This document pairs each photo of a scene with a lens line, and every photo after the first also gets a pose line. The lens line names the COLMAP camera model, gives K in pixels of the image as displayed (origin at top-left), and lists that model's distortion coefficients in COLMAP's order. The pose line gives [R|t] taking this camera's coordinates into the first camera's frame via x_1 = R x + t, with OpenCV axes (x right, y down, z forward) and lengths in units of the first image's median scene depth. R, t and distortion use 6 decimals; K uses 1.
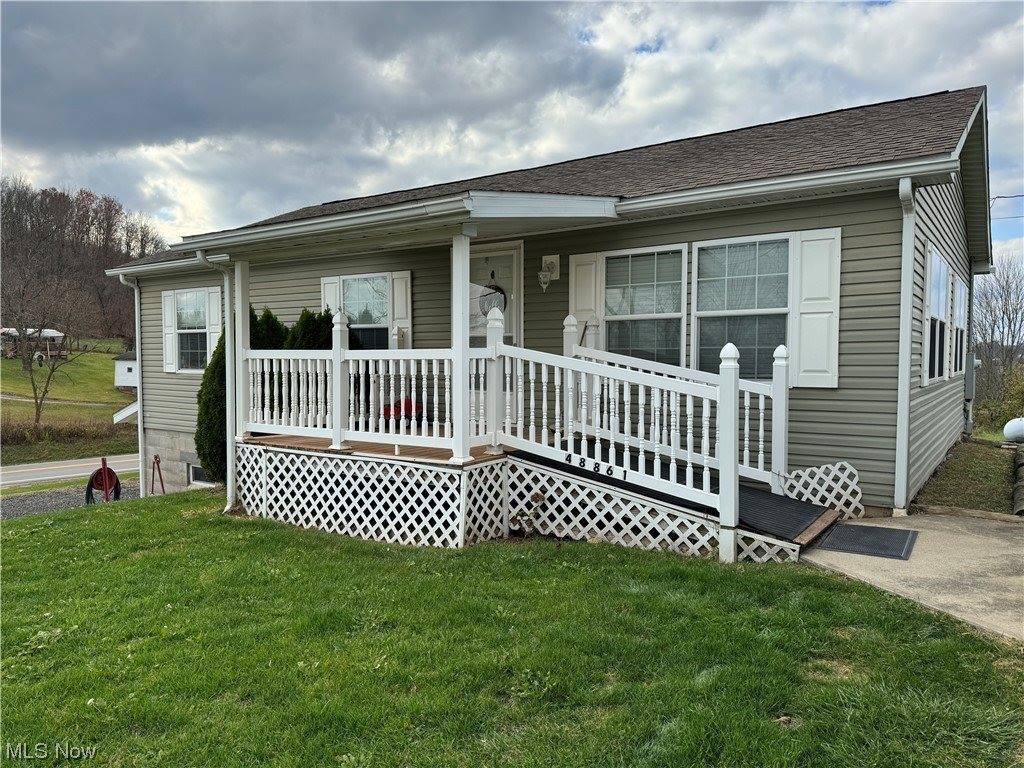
lens RADIAL K [[718.8, 0, 512.4], [0, 718.8, 384.9], [0, 0, 1]] dist [0.043498, 0.000629]
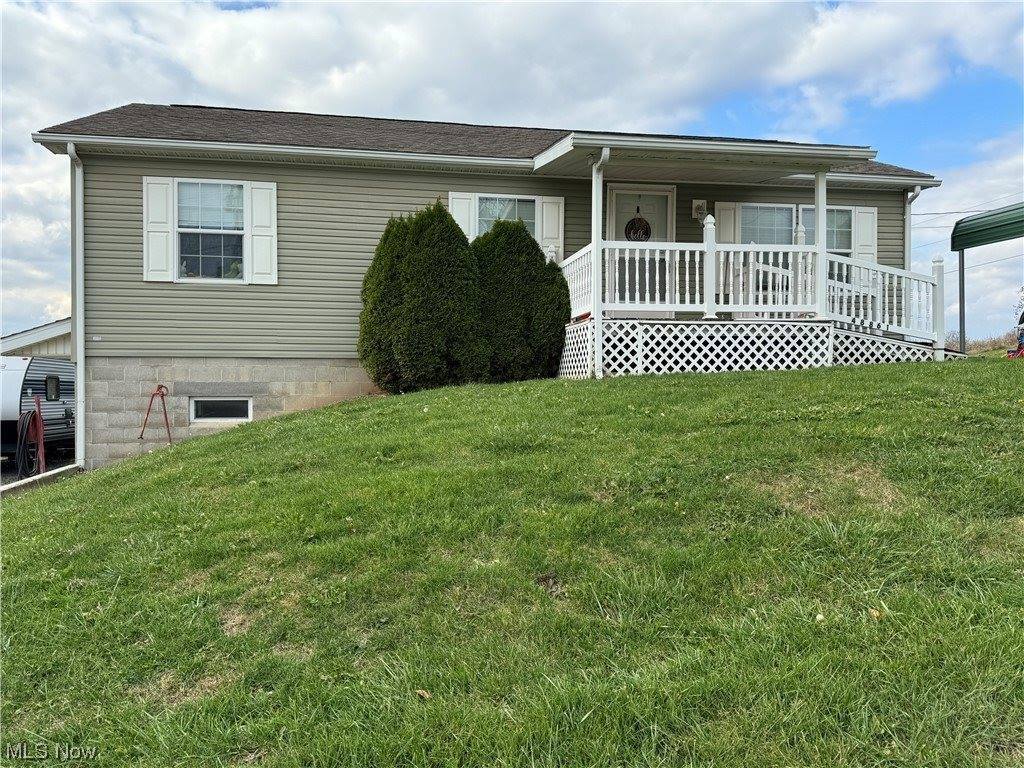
lens RADIAL K [[812.5, 0, 512.3], [0, 812.5, 383.6], [0, 0, 1]] dist [0.006607, -0.003118]
pose [[0.699223, -0.003580, 0.714895, -1.545483], [0.029108, 0.999301, -0.023465, 0.230303], [-0.714311, 0.037216, 0.698838, 0.230738]]
